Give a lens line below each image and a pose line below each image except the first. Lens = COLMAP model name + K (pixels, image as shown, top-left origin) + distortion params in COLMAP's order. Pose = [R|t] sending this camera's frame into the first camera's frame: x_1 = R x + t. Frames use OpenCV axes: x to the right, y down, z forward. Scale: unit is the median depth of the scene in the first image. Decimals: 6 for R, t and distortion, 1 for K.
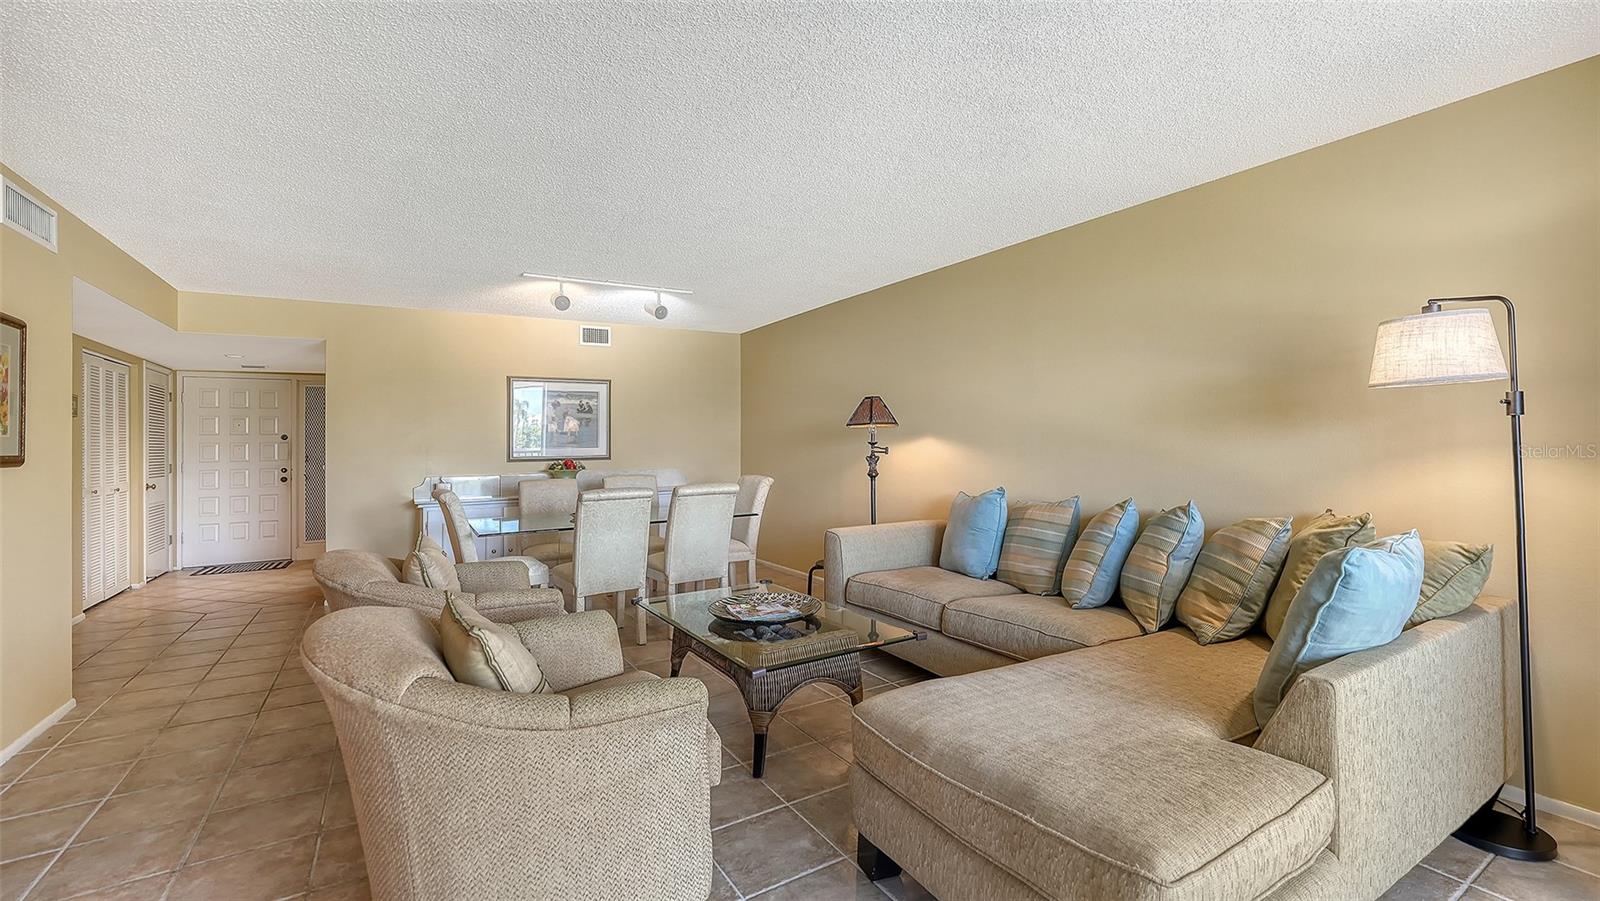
lens RADIAL K [[660.0, 0, 800.7], [0, 660.0, 437.7], [0, 0, 1]] dist [0.000399, 0.000313]
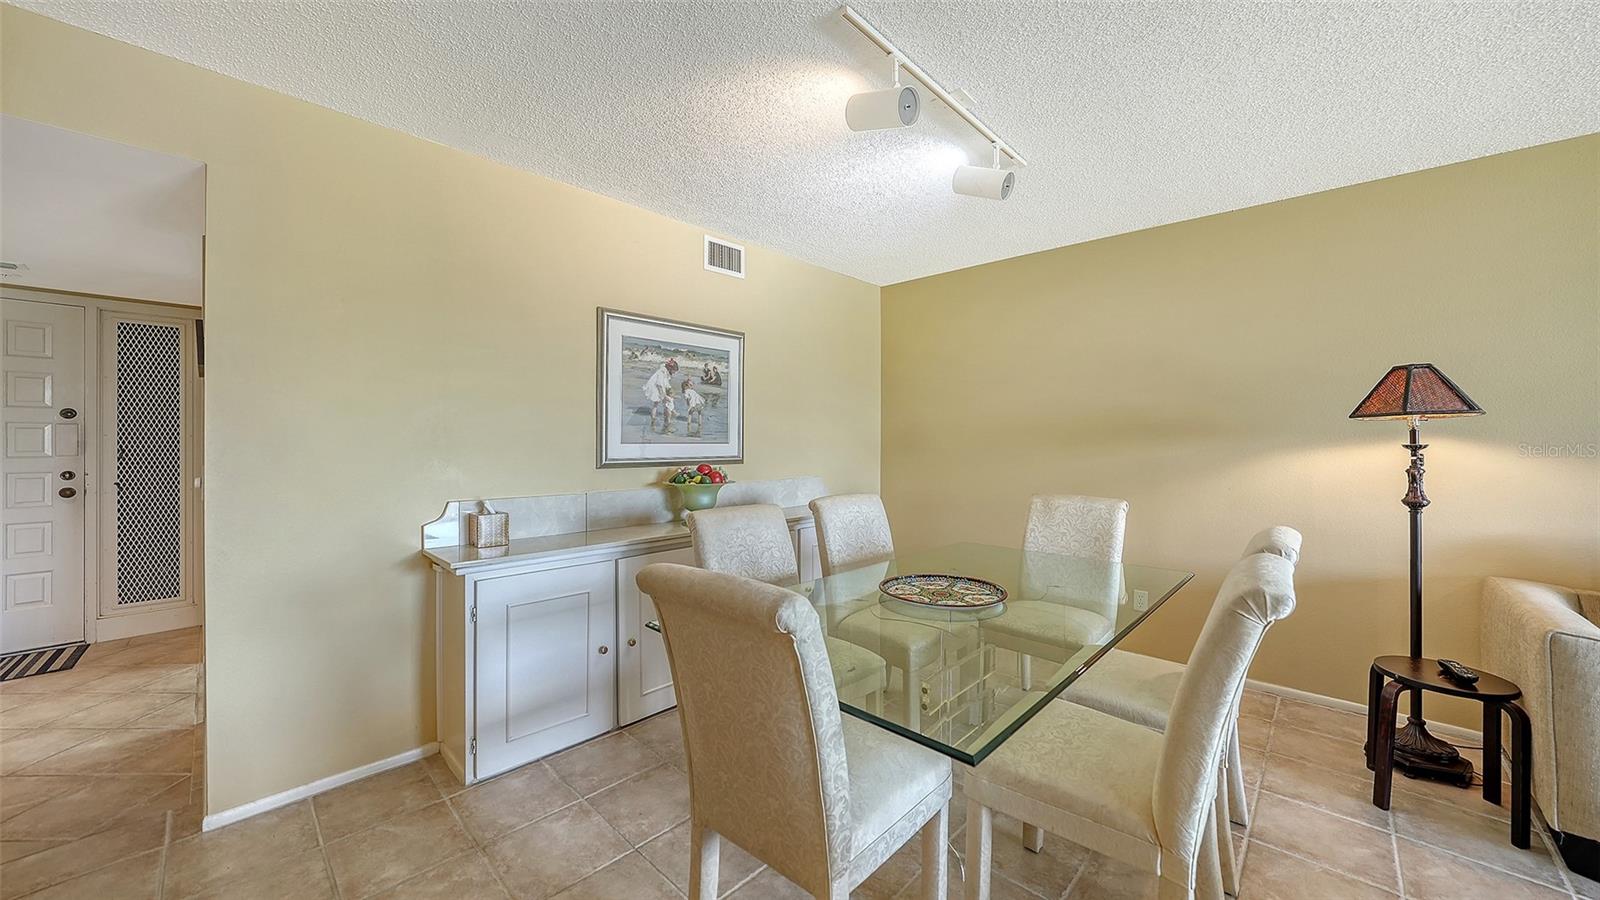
lens RADIAL K [[577.0, 0, 795.0], [0, 577.0, 445.7], [0, 0, 1]] dist [-0.021402, 0.006196]
pose [[0.969082, 0.015728, 0.246239, -0.379219], [-0.019986, 0.999691, 0.014802, 0.007904], [-0.245930, -0.019266, 0.969096, 0.479724]]
